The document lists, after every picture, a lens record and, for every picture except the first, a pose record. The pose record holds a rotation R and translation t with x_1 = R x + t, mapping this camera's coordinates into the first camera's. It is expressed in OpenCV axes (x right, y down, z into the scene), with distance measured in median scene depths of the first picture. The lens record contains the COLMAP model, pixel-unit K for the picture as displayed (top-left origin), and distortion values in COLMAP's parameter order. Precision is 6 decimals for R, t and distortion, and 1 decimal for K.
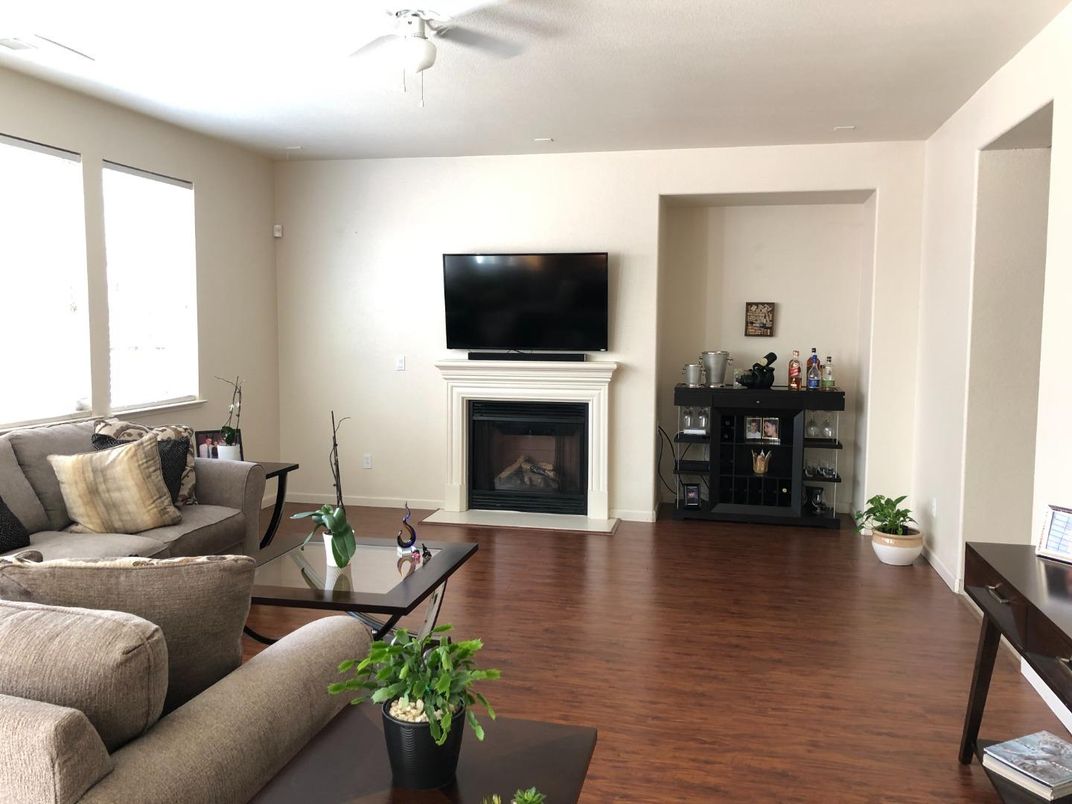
lens RADIAL K [[844.2, 0, 536.0], [0, 844.2, 402.0], [0, 0, 1]] dist [-0.009432, 0.011593]
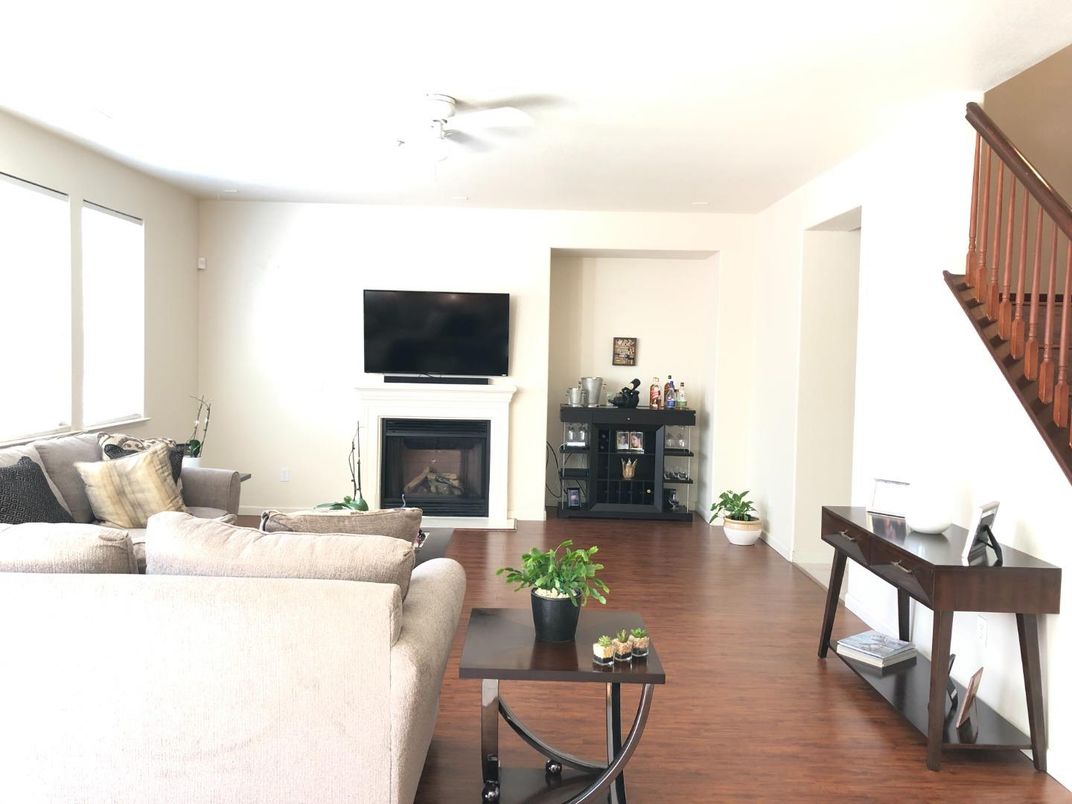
lens RADIAL K [[818.1, 0, 536.0], [0, 818.1, 402.0], [0, 0, 1]] dist [0.008752, -0.005135]
pose [[0.976606, 0.001994, 0.215026, -0.119630], [0.004611, 0.999533, -0.030213, 0.010328], [-0.214986, 0.030498, 0.976141, -0.124840]]
